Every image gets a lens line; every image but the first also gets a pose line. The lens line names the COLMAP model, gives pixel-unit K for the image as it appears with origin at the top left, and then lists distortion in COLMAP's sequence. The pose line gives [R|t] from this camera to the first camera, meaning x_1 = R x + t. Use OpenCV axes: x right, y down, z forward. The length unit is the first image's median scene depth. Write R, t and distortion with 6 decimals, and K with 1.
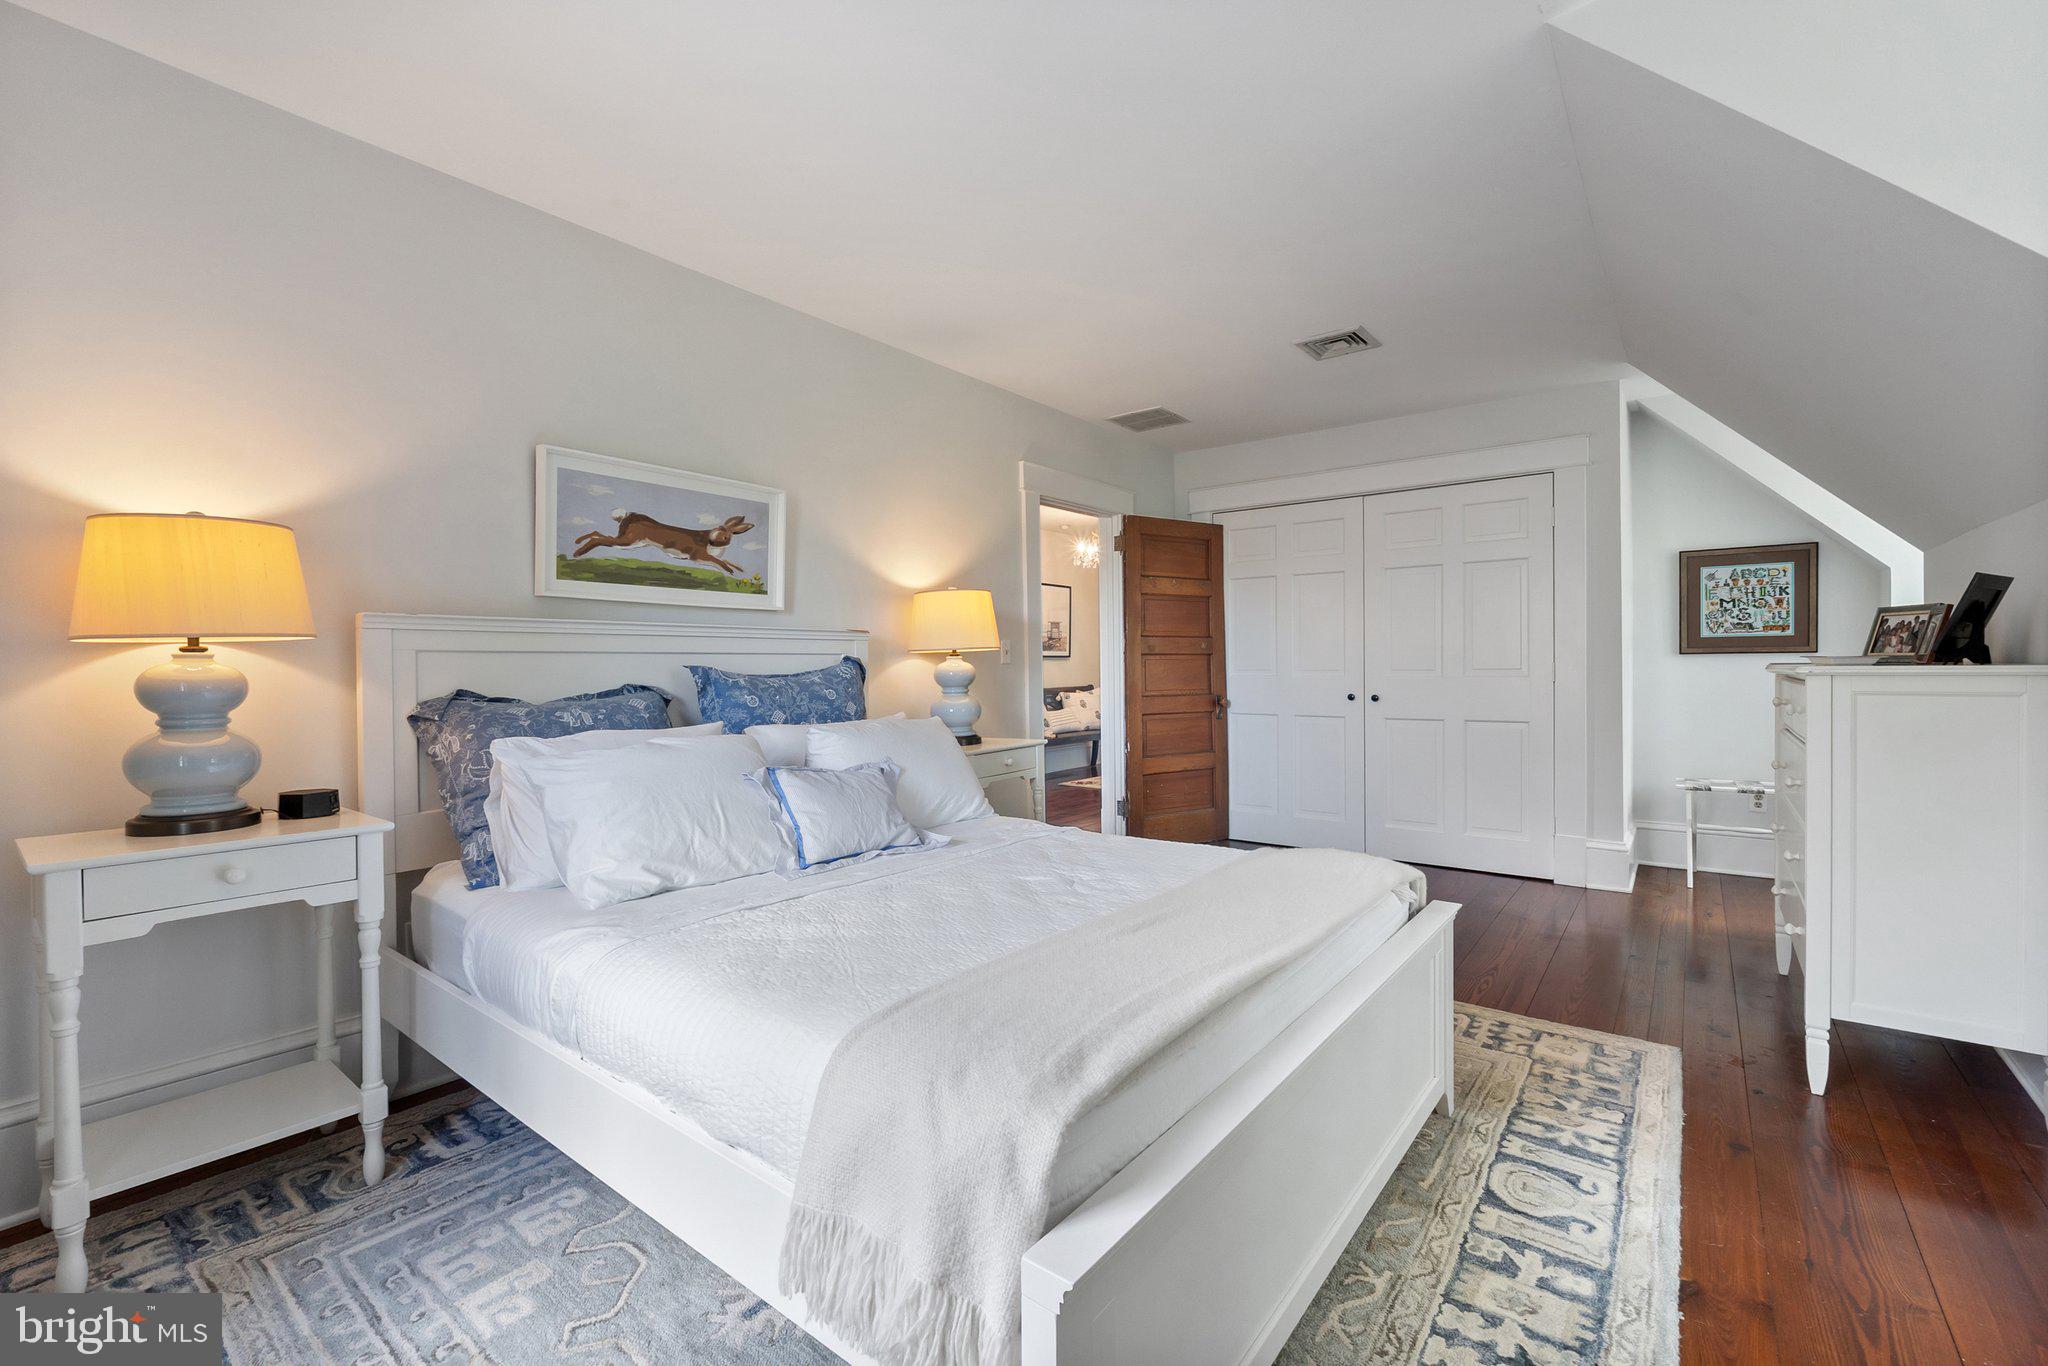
lens RADIAL K [[880.8, 0, 1026.4], [0, 880.8, 671.2], [0, 0, 1]] dist [-0.004562, -0.000511]
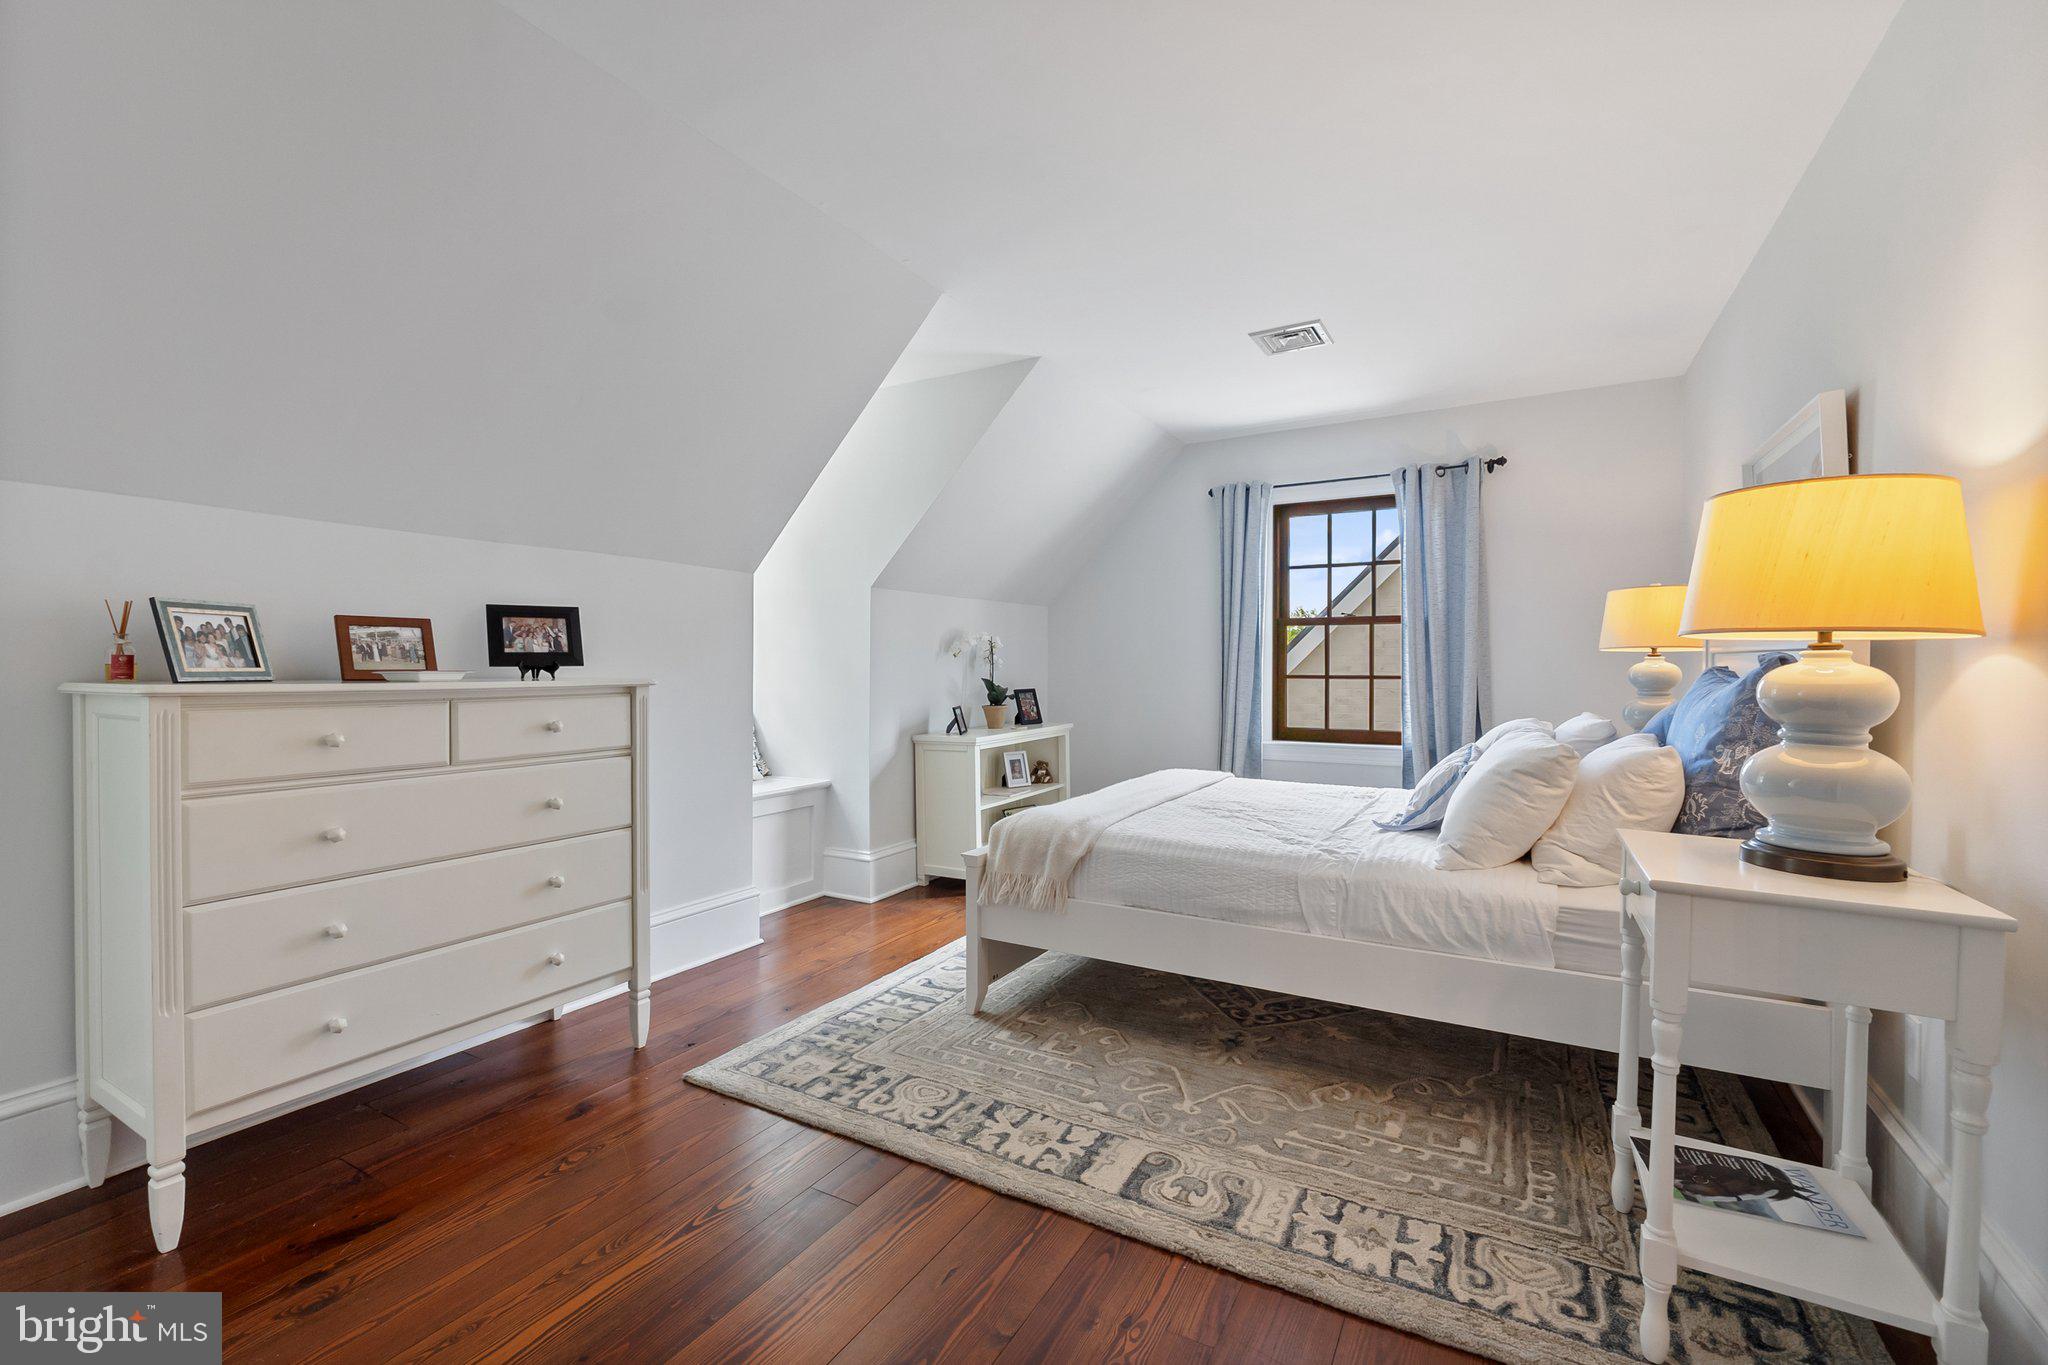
lens RADIAL K [[880.8, 0, 1019.1], [0, 880.8, 677.3], [0, 0, 1]] dist [-0.004562, -0.000511]
pose [[-0.990593, 0.009095, -0.136536, 0.546610], [0.006862, 0.999835, 0.016812, -0.024812], [0.136666, 0.015717, -0.990492, 2.170771]]
